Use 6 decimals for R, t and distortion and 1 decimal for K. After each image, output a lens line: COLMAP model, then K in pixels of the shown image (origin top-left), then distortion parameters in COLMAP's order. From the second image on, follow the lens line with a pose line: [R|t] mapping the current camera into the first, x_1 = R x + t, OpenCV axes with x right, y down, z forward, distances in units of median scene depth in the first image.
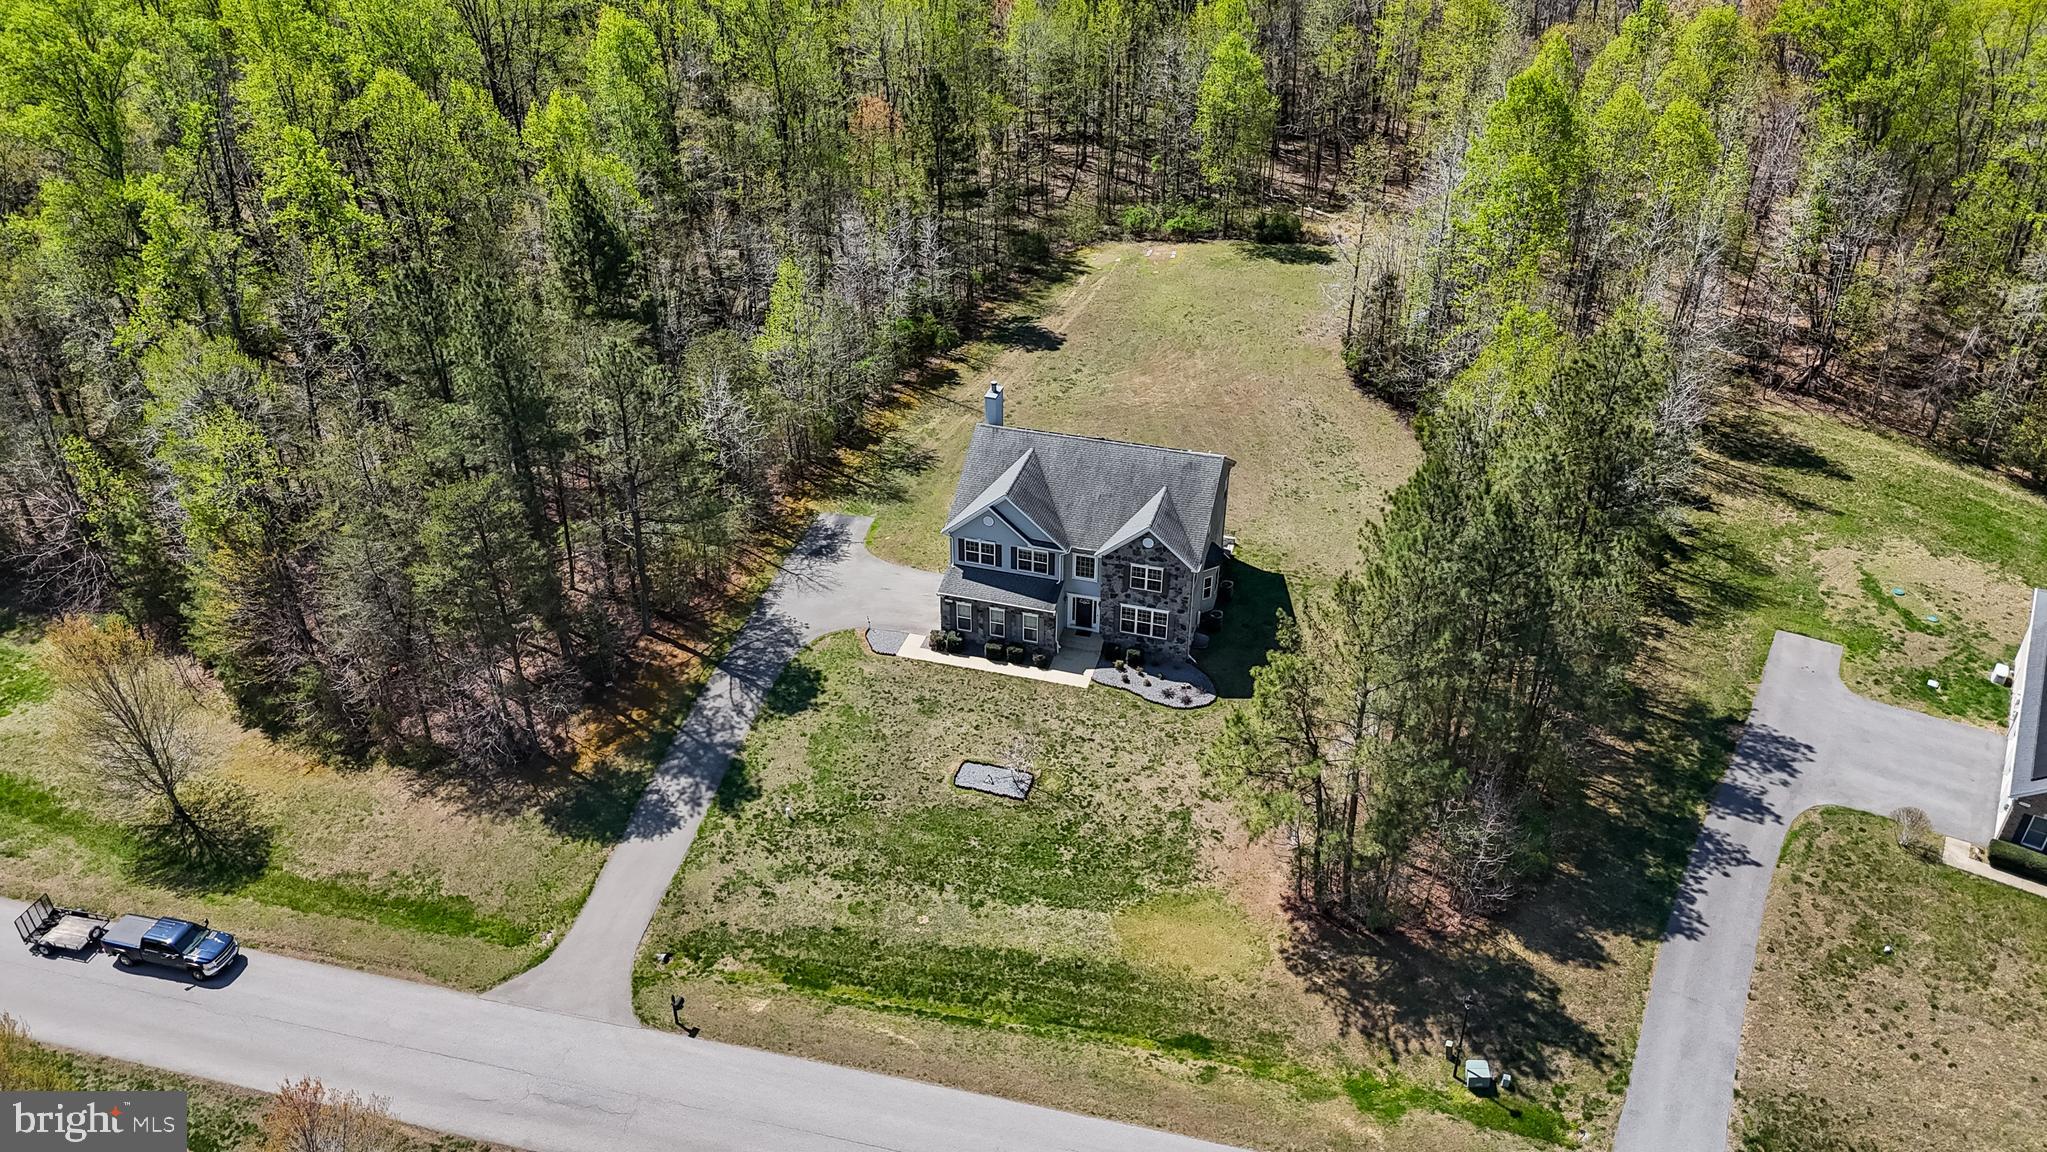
lens RADIAL K [[1540.1, 0, 1014.6], [0, 1540.1, 564.5], [0, 0, 1]] dist [0.064180, -0.030077]
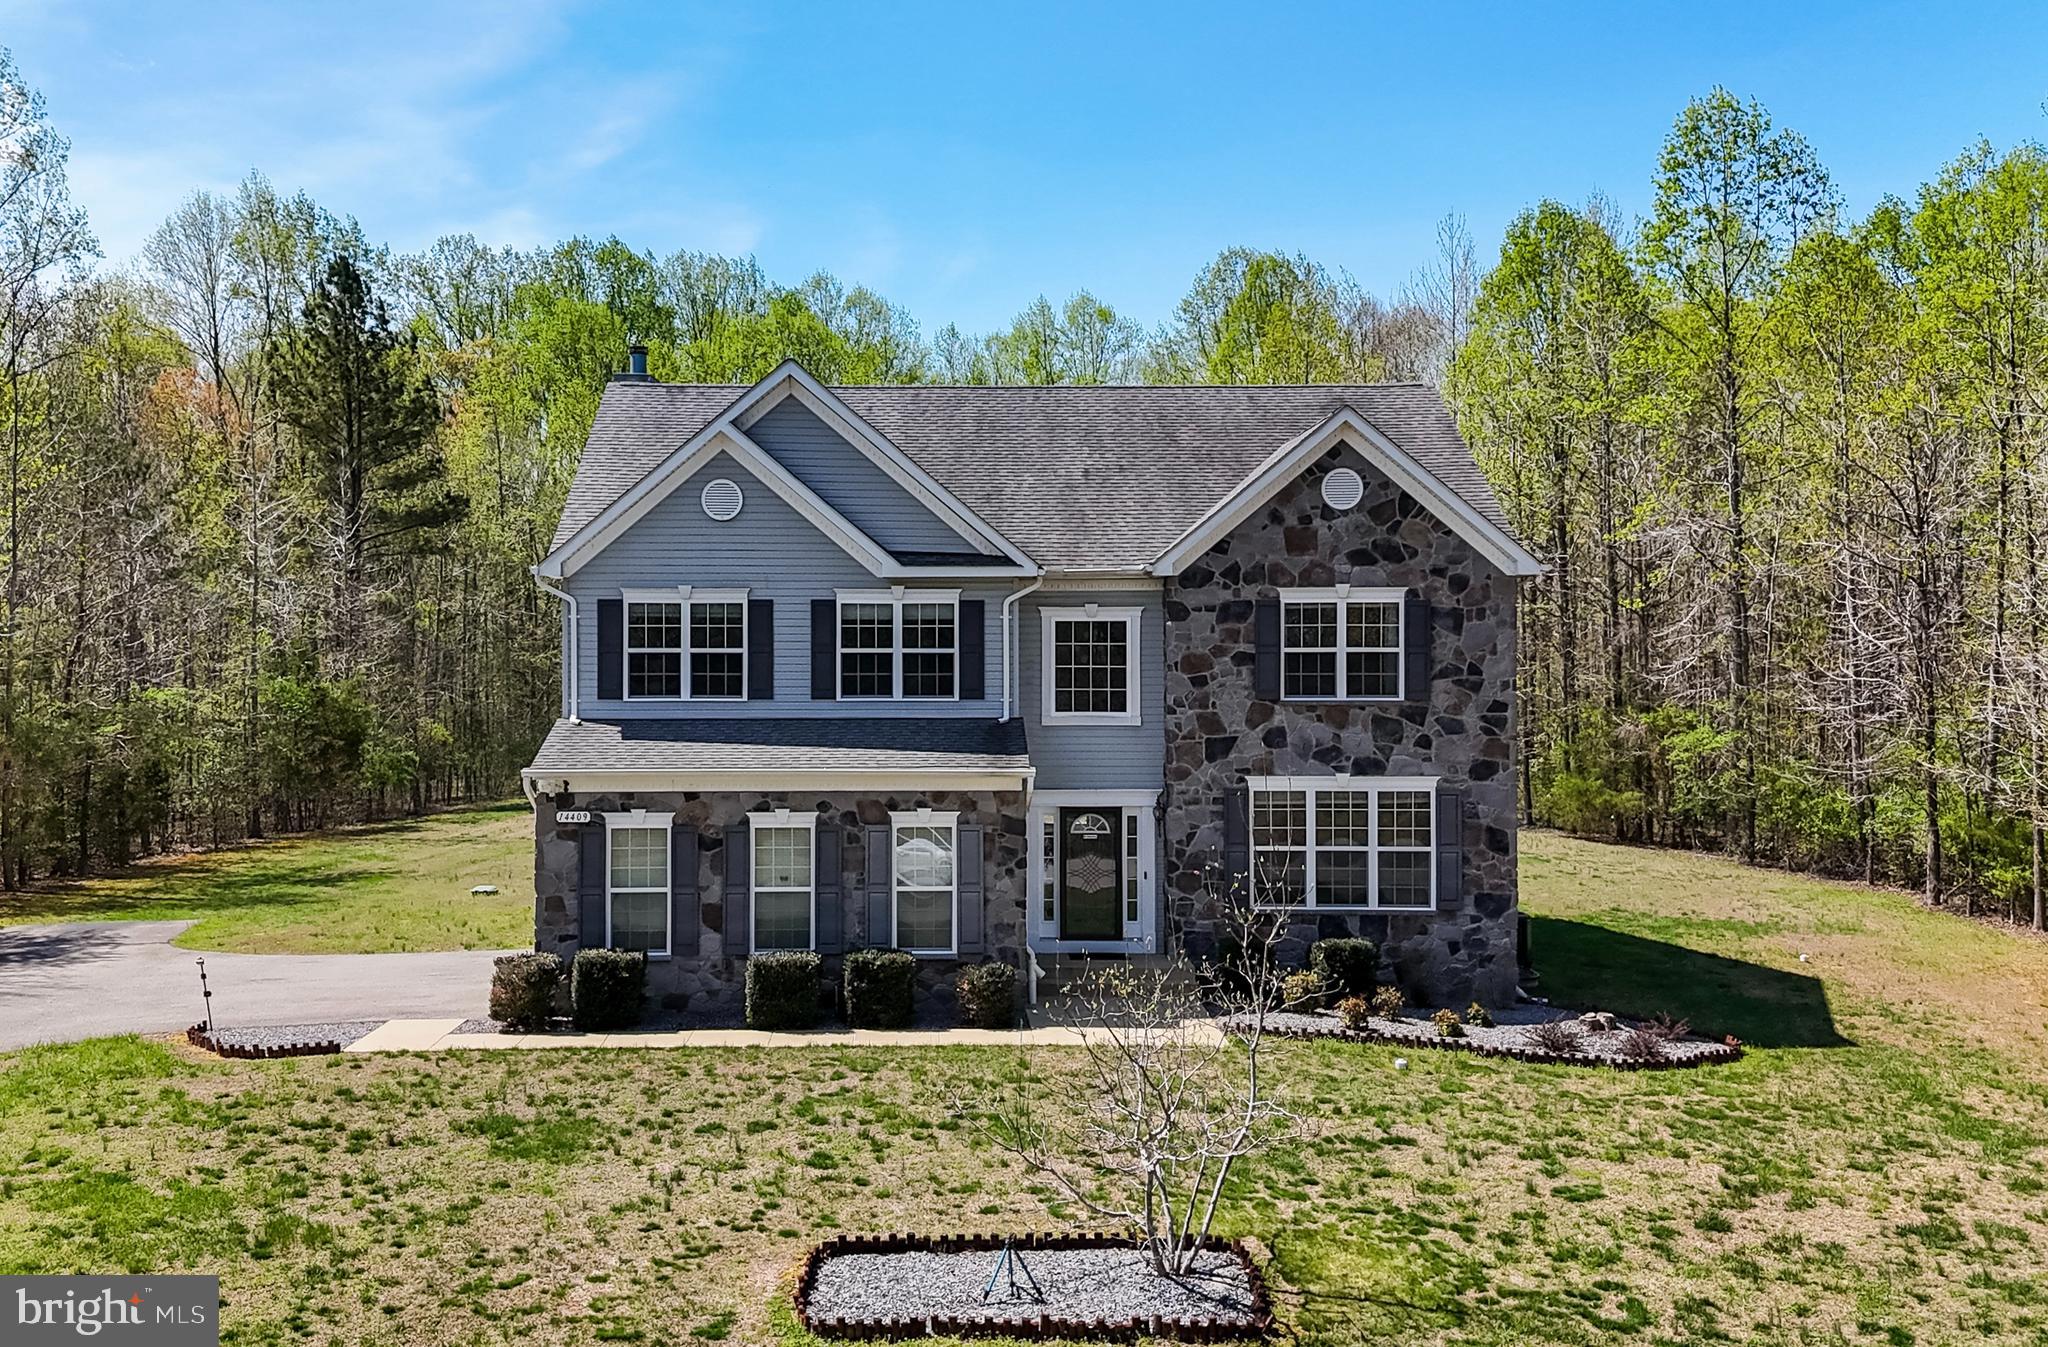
lens RADIAL K [[2035.4, 0, 923.6], [0, 2035.4, 678.8], [0, 0, 1]] dist [0.055355, 0.000000]
pose [[0.960936, -0.000839, 0.276770, -0.083646], [0.149283, 0.843634, -0.515748, 0.190054], [-0.233060, 0.536918, 0.810803, 0.756745]]
